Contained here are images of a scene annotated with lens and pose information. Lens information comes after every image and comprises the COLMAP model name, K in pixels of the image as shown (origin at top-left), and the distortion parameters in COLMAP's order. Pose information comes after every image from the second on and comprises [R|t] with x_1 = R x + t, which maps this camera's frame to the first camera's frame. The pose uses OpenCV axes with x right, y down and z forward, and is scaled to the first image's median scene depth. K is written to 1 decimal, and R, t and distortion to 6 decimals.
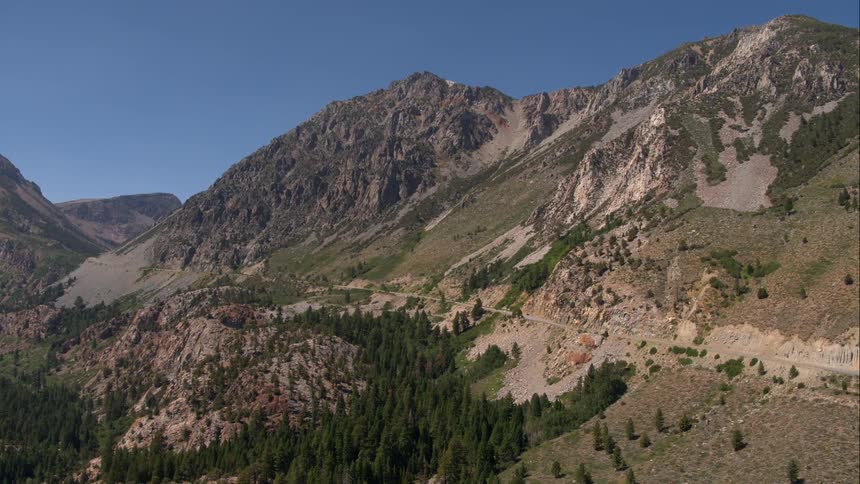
lens RADIAL K [[740.0, 0, 434.9], [0, 740.0, 245.4], [0, 0, 1]] dist [-0.218216, 0.103597]
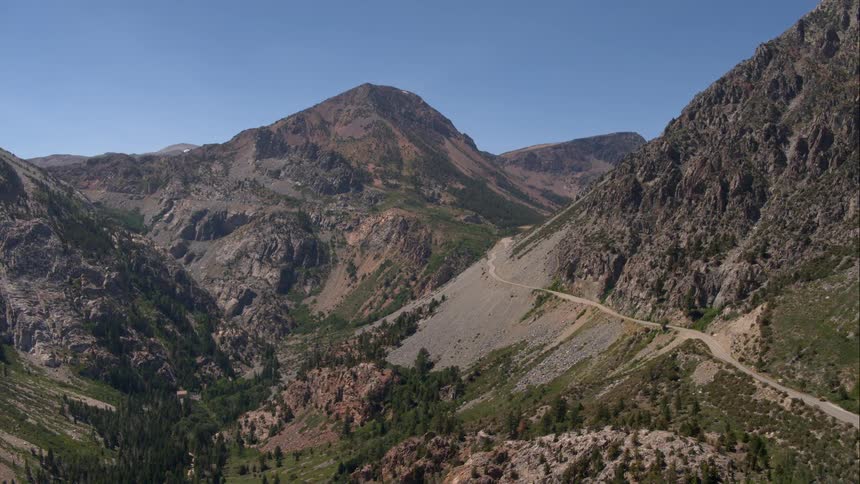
lens RADIAL K [[740.0, 0, 434.9], [0, 740.0, 245.4], [0, 0, 1]] dist [-0.218216, 0.103597]
pose [[0.799615, 0.002558, -0.600508, -0.103529], [0.056212, 0.995281, 0.079089, -0.050339], [0.597876, -0.096996, 0.795698, 0.424814]]
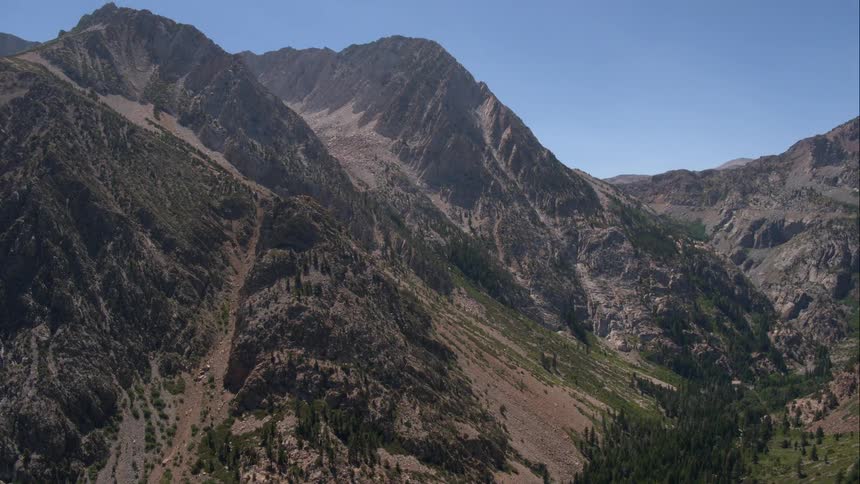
lens RADIAL K [[740.0, 0, 434.9], [0, 740.0, 245.4], [0, 0, 1]] dist [-0.218216, 0.103597]
pose [[0.179415, -0.018406, -0.983601, -0.035661], [0.090809, 0.995866, -0.002072, -0.039624], [0.979573, -0.088948, 0.180345, 0.382835]]
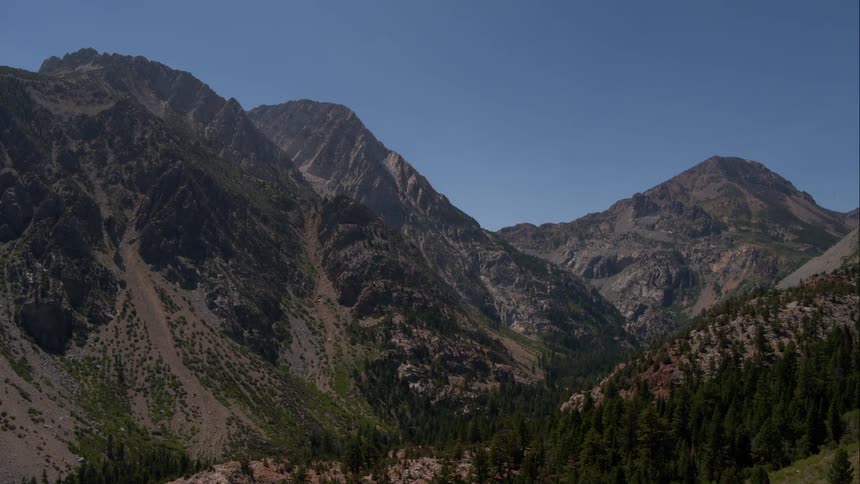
lens RADIAL K [[740.0, 0, 434.9], [0, 740.0, 245.4], [0, 0, 1]] dist [-0.218216, 0.103597]
pose [[0.444126, -0.121357, -0.887707, 0.121784], [0.096616, 0.991494, -0.087208, 0.039251], [0.890740, -0.047035, 0.452074, 0.133163]]
